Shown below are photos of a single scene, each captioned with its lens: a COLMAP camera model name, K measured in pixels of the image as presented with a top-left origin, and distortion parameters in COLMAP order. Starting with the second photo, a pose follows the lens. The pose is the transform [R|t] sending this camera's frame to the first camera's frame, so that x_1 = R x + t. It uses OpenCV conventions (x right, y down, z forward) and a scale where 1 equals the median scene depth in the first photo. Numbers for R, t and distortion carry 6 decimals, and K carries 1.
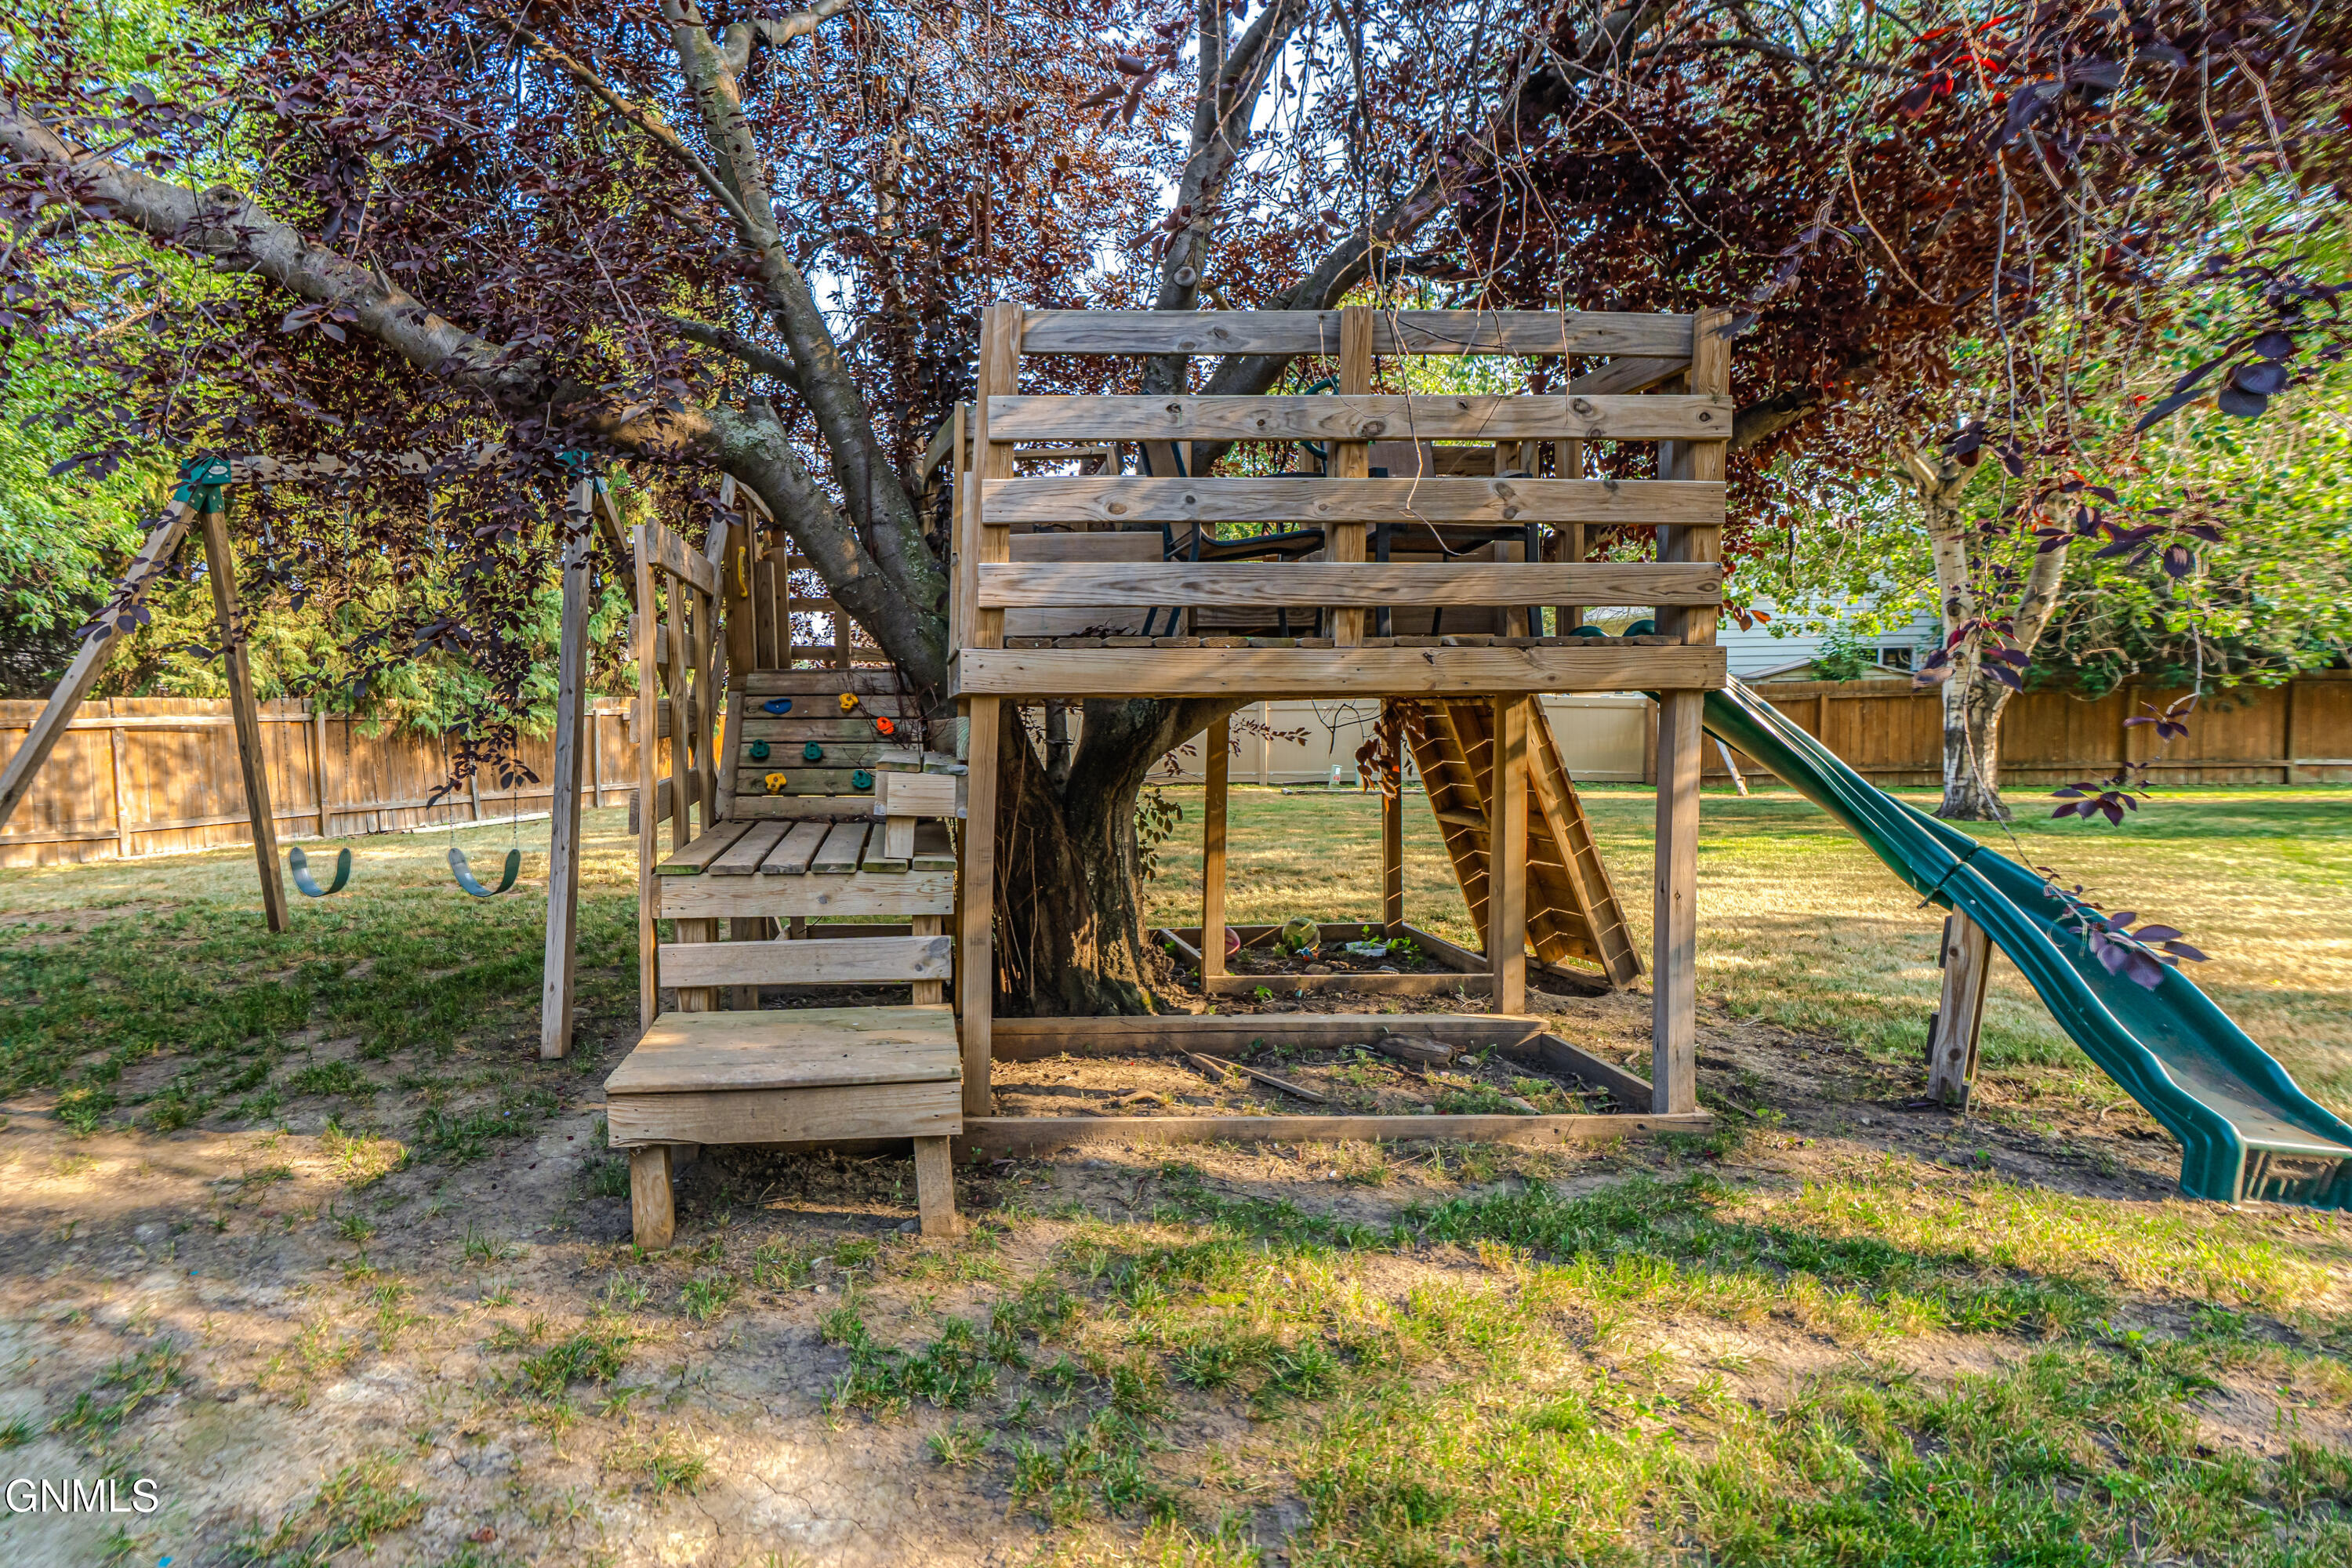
lens RADIAL K [[1069.3, 0, 1178.2], [0, 1069.3, 767.7], [0, 0, 1]] dist [-0.000136, 0.001733]
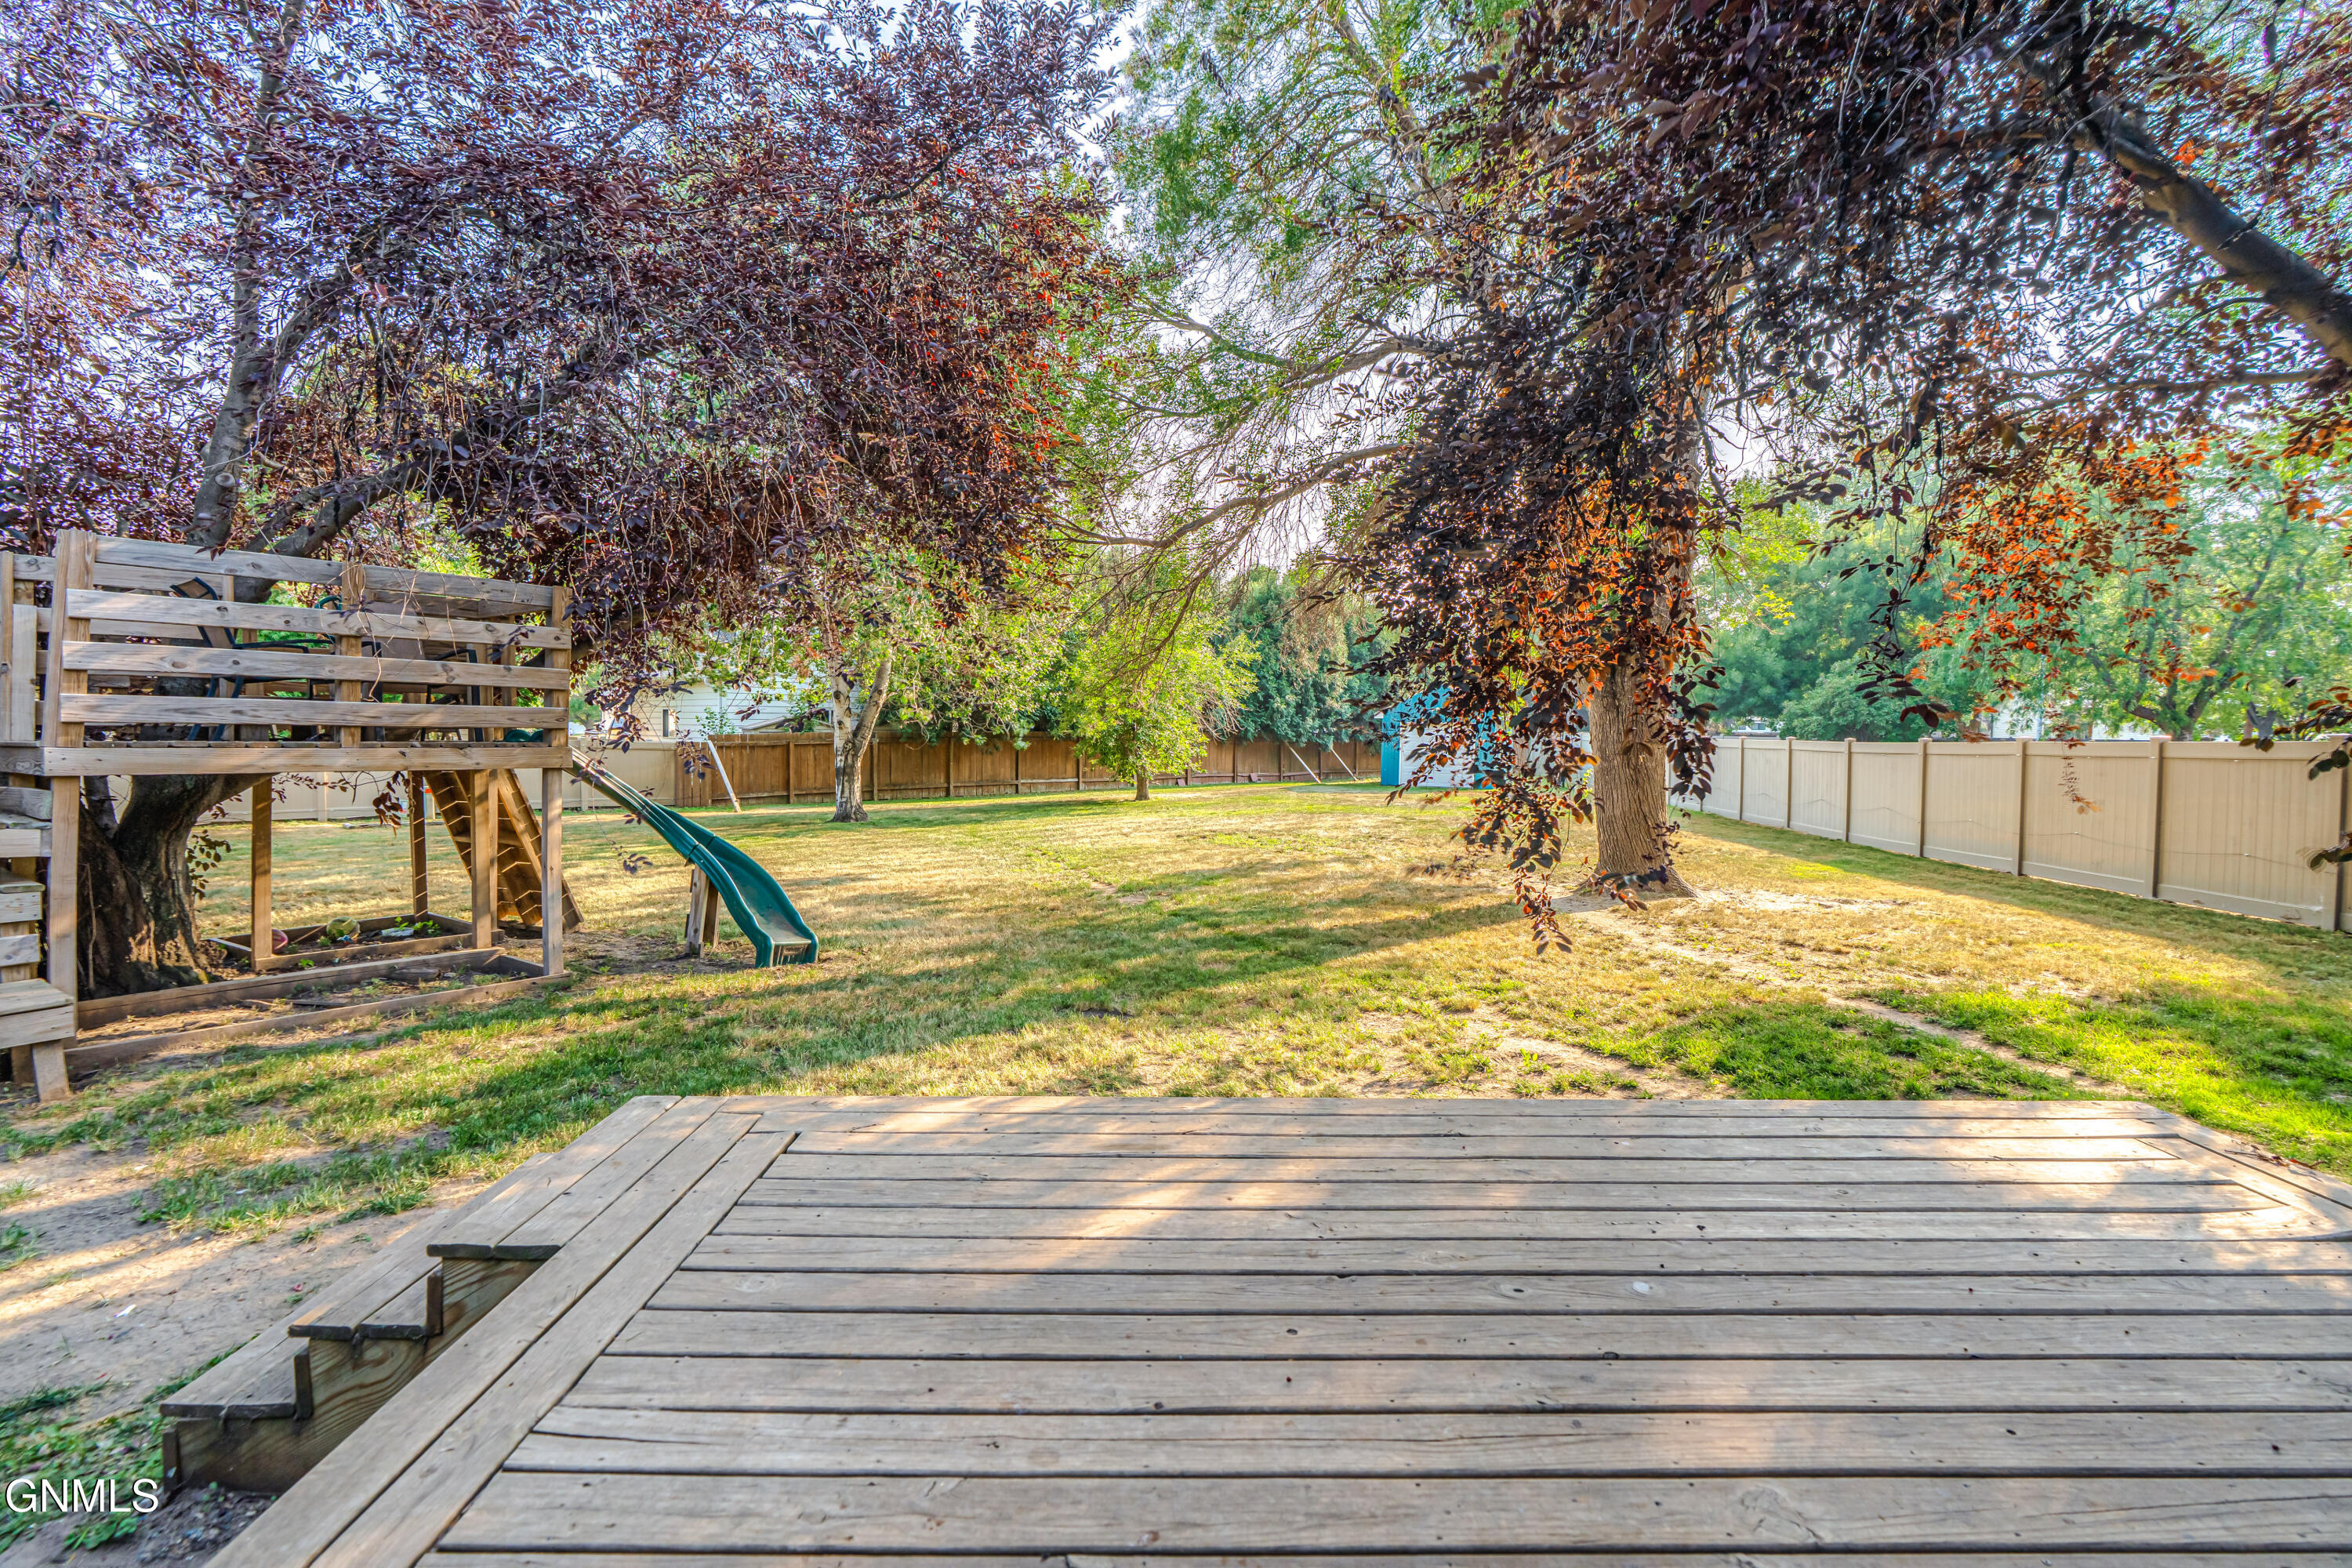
lens RADIAL K [[1100.7, 0, 1177.8], [0, 1100.7, 767.8], [0, 0, 1]] dist [-0.005511, 0.001953]
pose [[0.747297, -0.018583, 0.664231, -0.022541], [0.028078, 0.999599, -0.003624, -0.021640], [-0.663897, 0.021359, 0.747519, -0.921463]]
